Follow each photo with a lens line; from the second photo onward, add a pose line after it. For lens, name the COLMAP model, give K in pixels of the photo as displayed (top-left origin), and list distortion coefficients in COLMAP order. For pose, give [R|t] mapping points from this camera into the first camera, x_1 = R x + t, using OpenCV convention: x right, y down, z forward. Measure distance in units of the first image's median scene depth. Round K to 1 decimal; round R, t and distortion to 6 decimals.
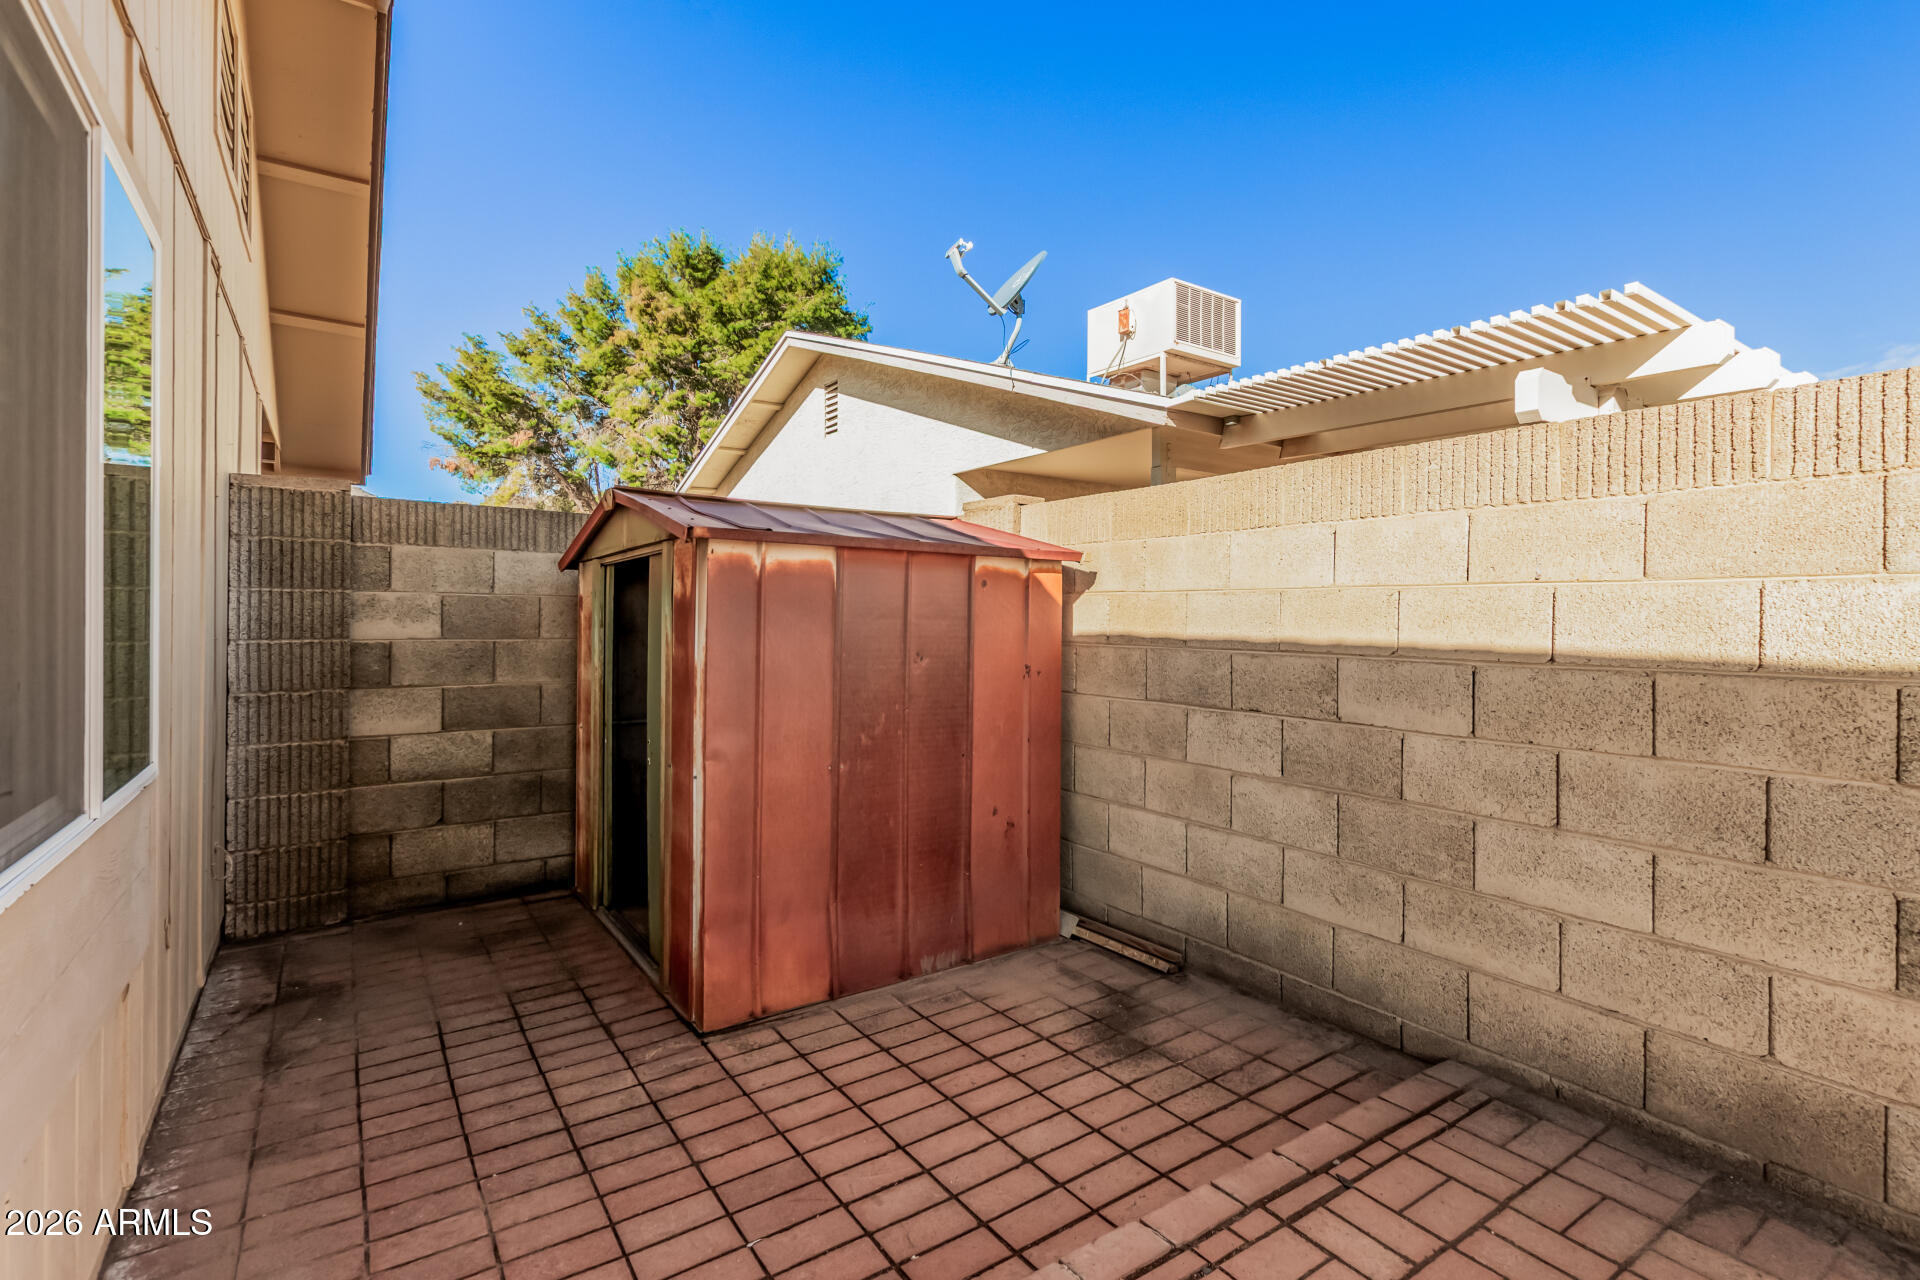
lens RADIAL K [[884.4, 0, 962.7], [0, 884.4, 611.3], [0, 0, 1]] dist [0.000651, -0.001188]
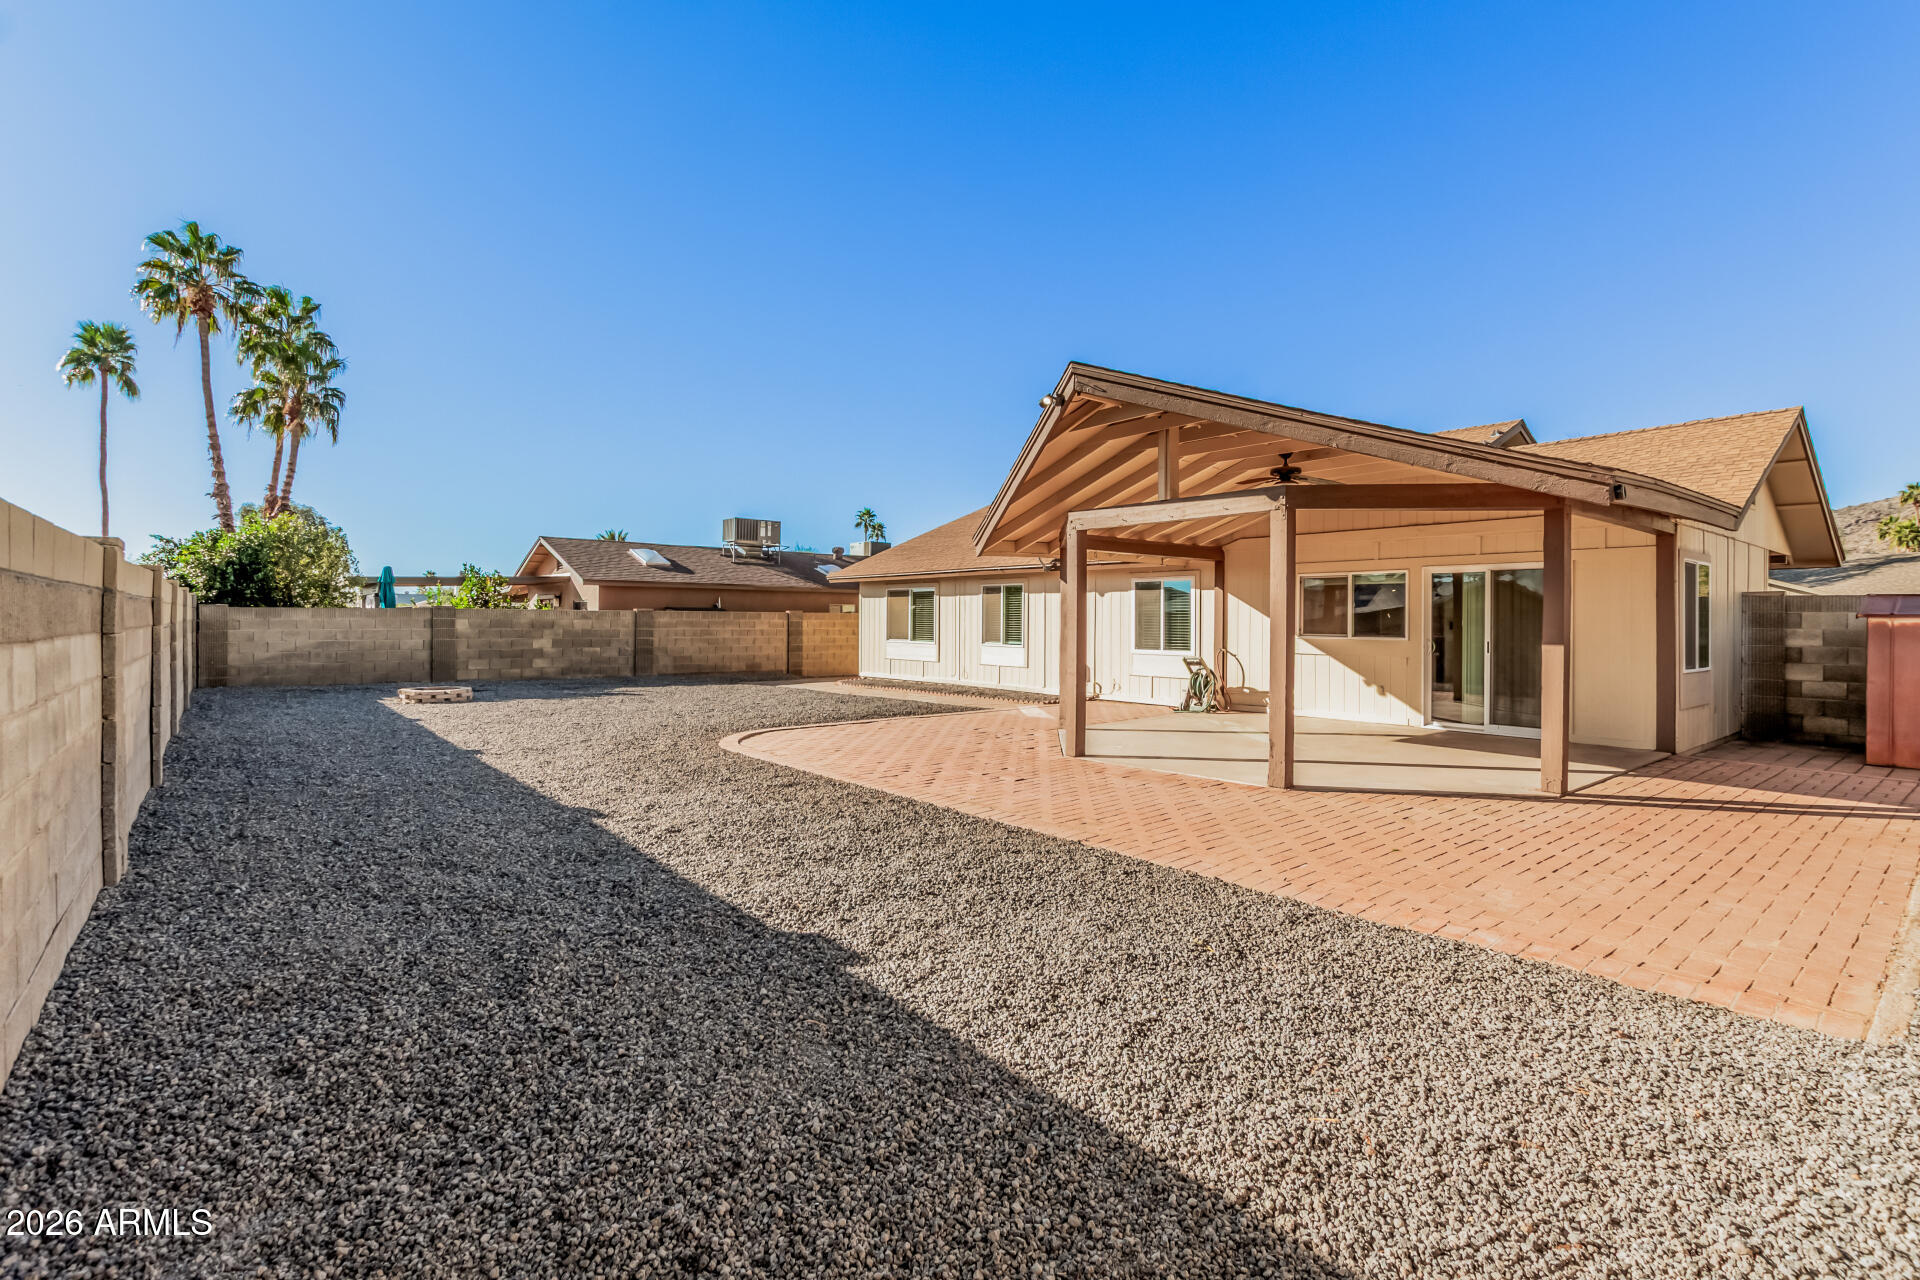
lens RADIAL K [[884.4, 0, 980.2], [0, 884.4, 613.6], [0, 0, 1]] dist [0.000651, -0.001188]
pose [[0.079021, -0.008387, -0.996838, 1.926719], [0.003955, 0.999959, -0.008100, -0.057889], [0.996865, -0.003302, 0.079051, -1.798828]]
